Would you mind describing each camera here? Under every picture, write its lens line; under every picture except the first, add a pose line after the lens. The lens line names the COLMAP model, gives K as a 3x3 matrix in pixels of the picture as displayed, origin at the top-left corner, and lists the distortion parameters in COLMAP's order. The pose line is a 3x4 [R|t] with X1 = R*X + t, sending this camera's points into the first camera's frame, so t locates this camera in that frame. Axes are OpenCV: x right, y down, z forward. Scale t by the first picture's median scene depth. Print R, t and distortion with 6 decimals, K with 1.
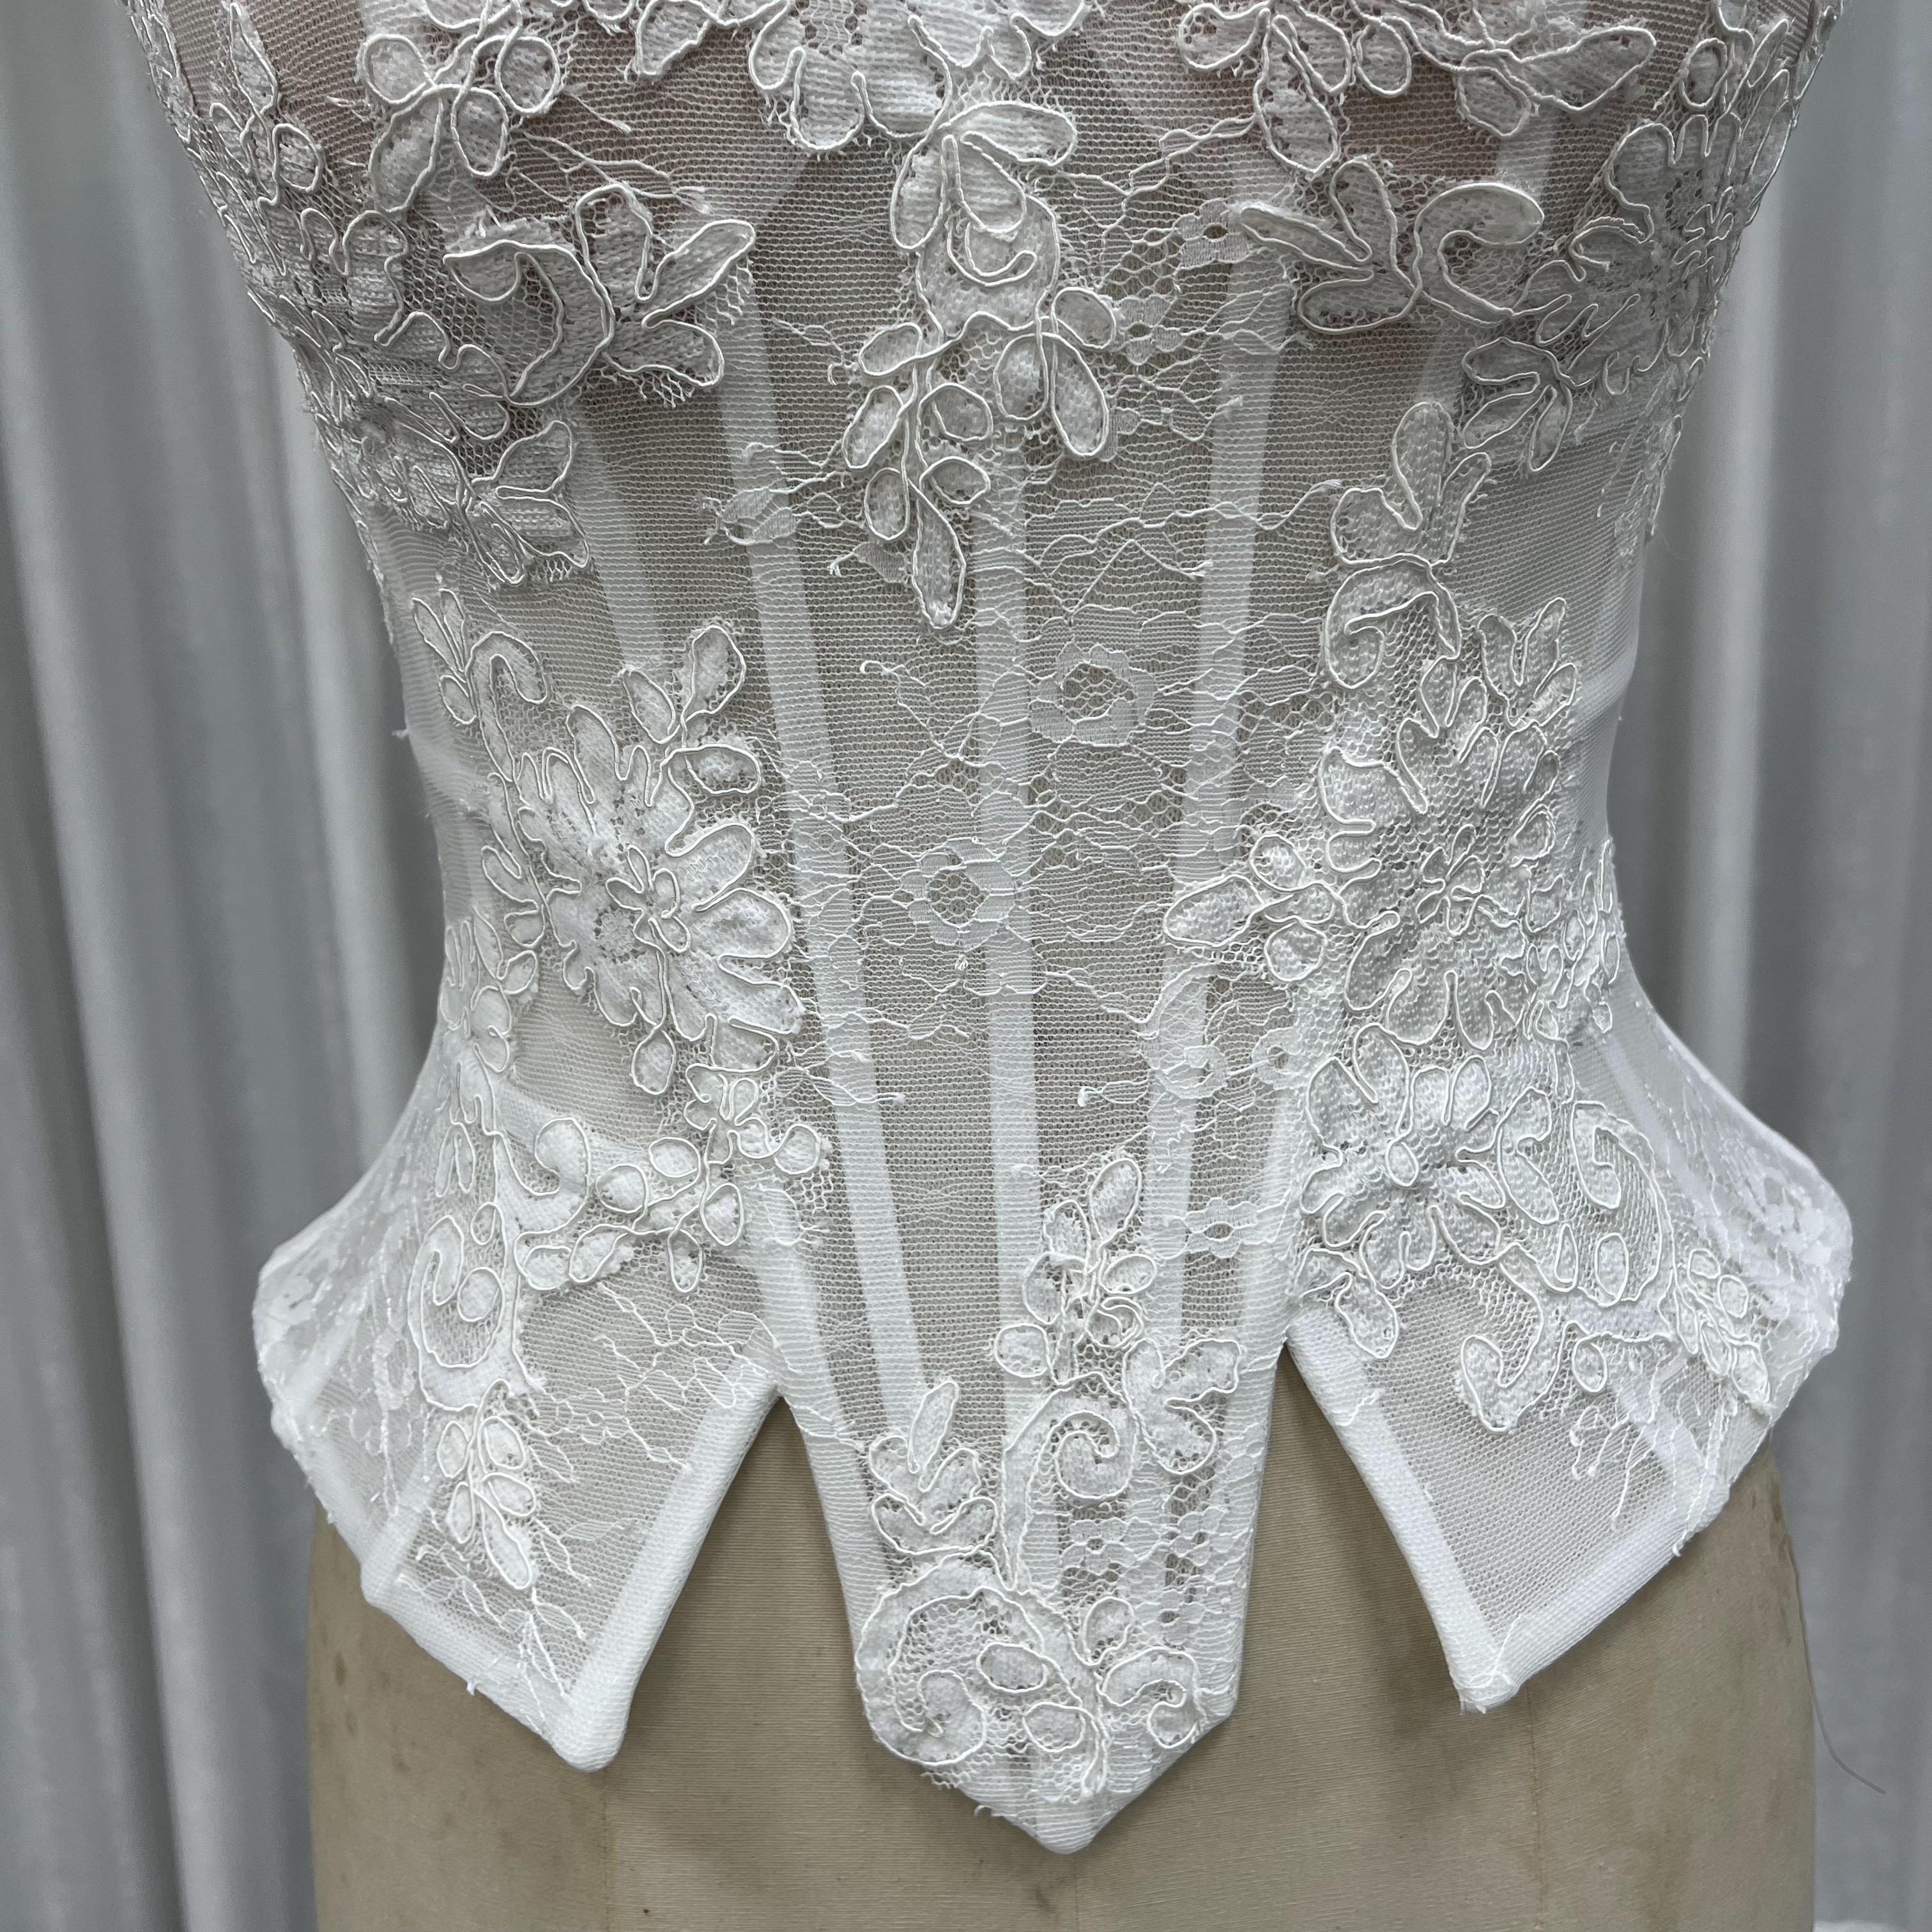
lens RADIAL K [[1956.0, 0, 950.6], [0, 1956.0, 952.5], [0, 0, 1]] dist [0.121339, -0.299922]
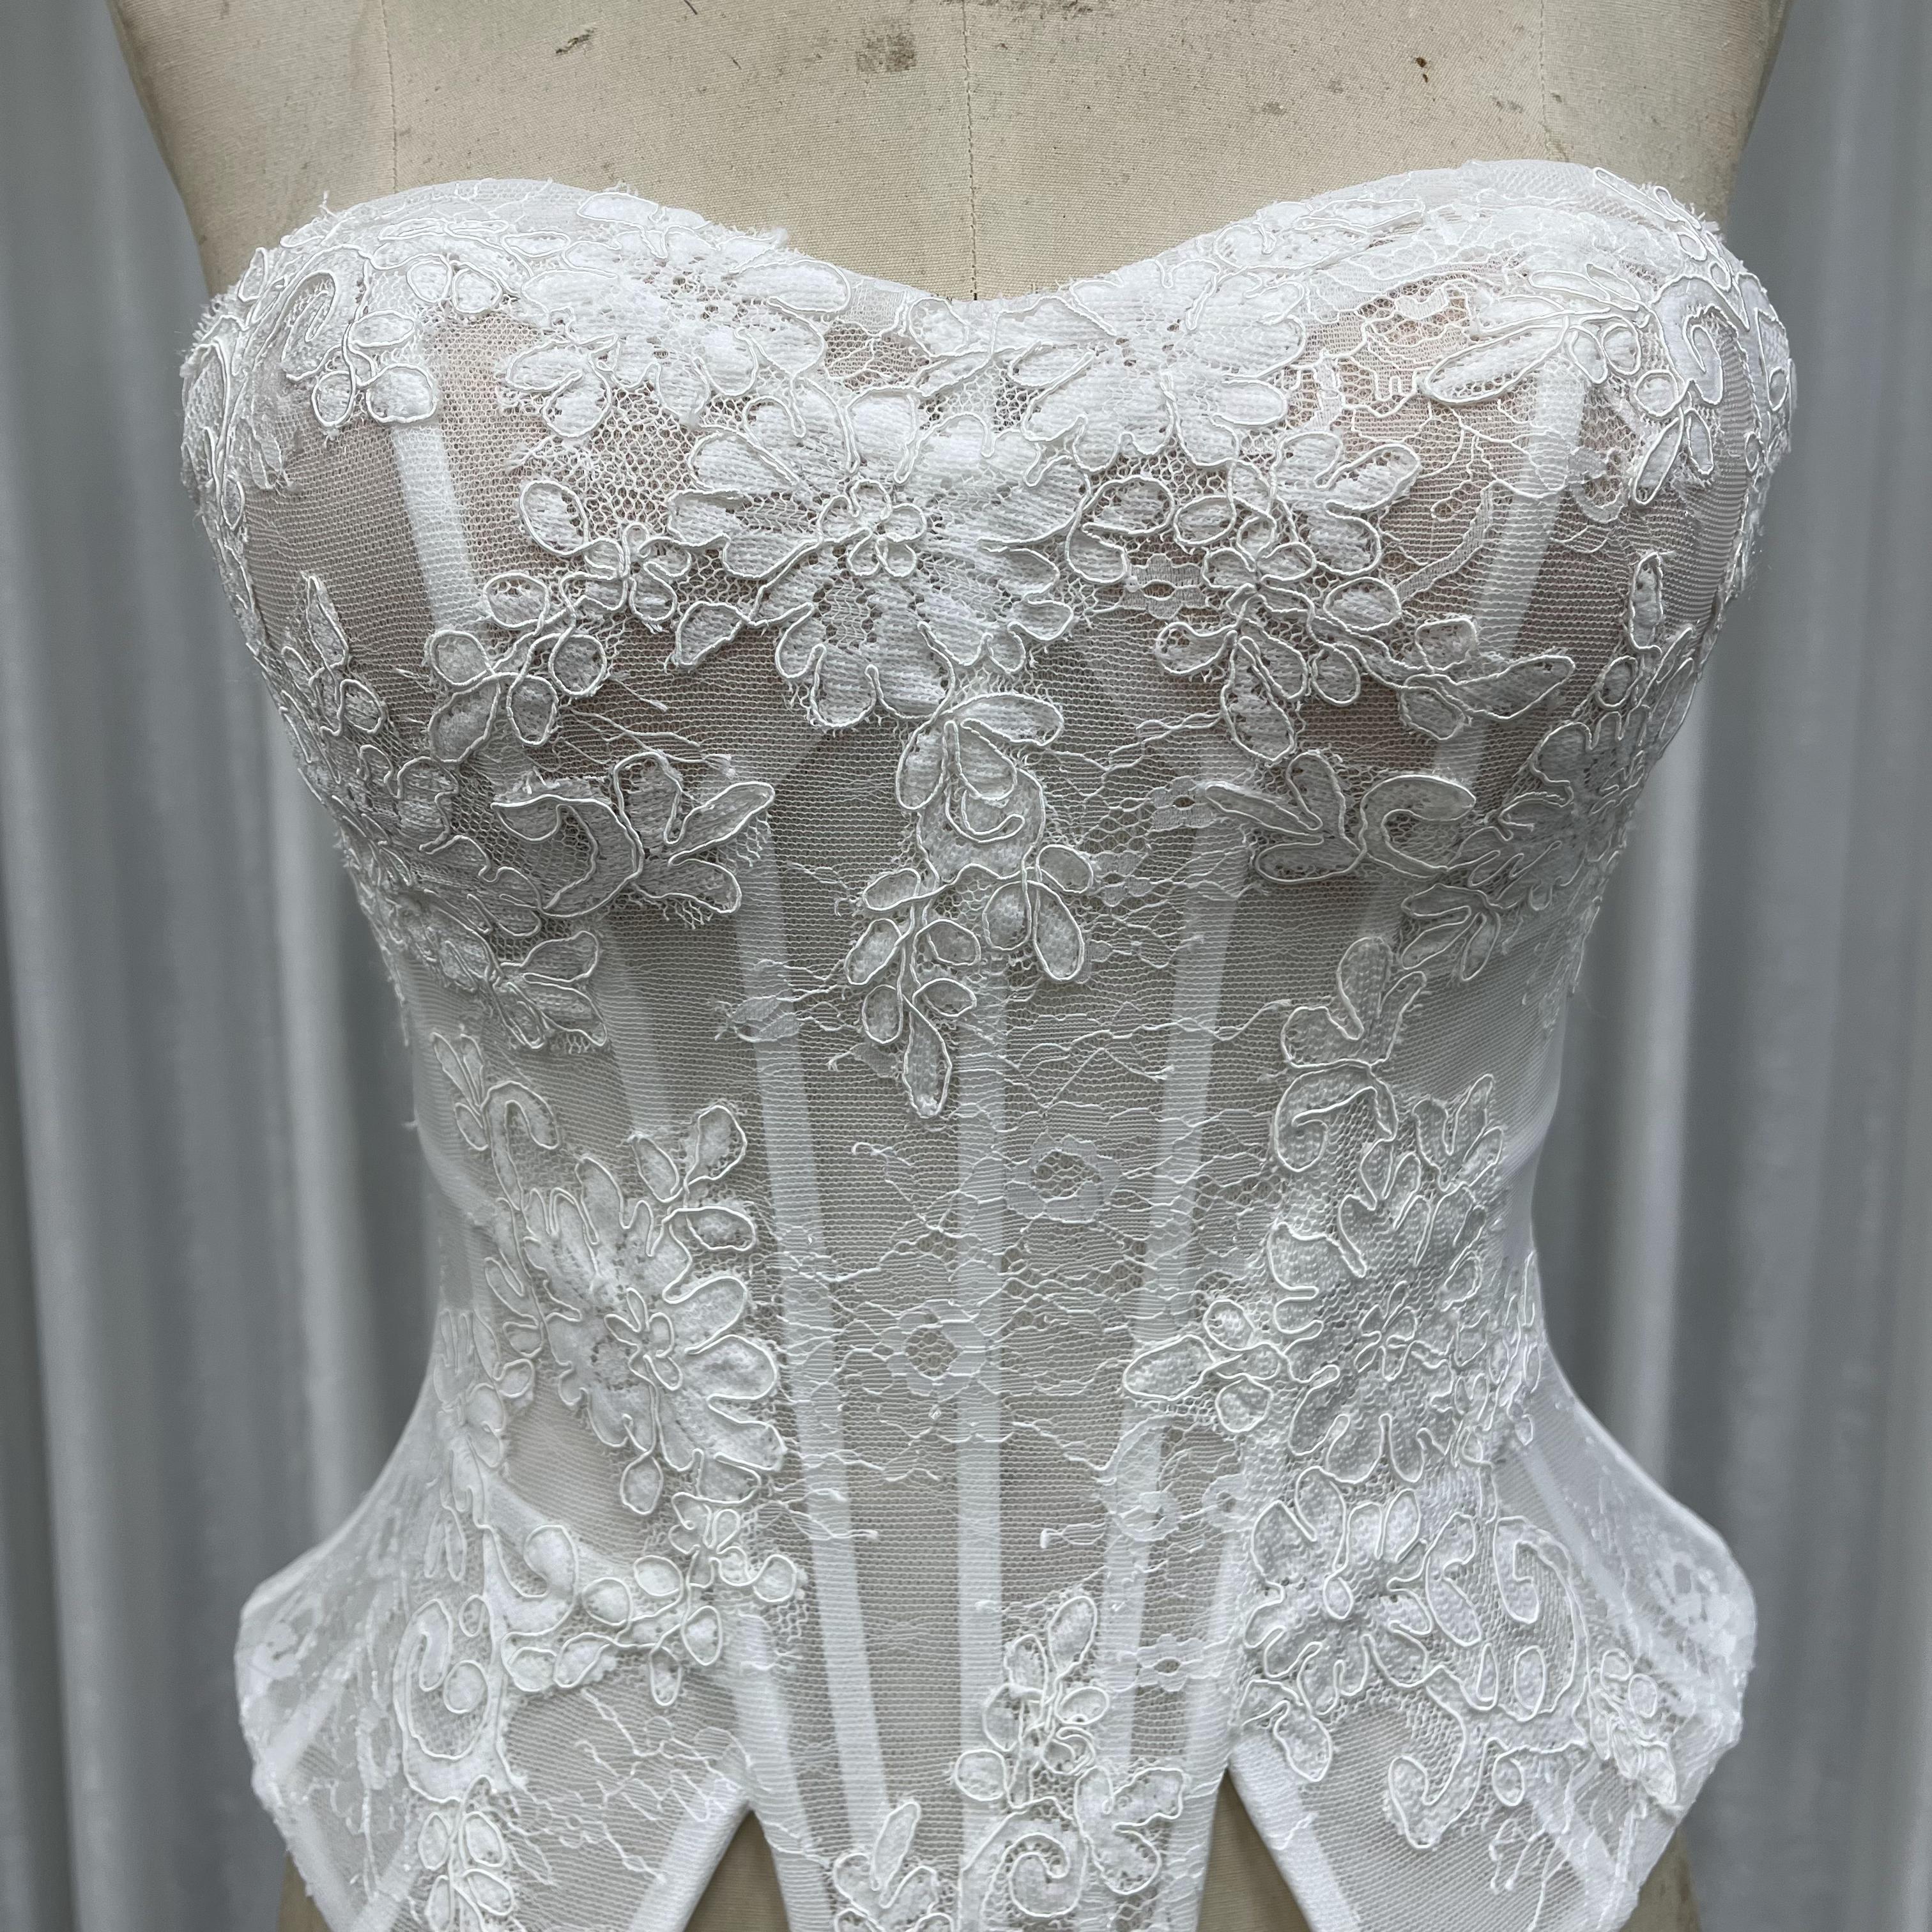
lens RADIAL K [[1945.7, 0, 951.7], [0, 1945.7, 999.1], [0, 0, 1]] dist [0.058530, -0.073937]
pose [[0.999184, 0.030030, 0.026995, -0.021025], [-0.028510, 0.998078, -0.055031, -0.161336], [-0.028596, 0.054217, 0.998120, -0.082149]]
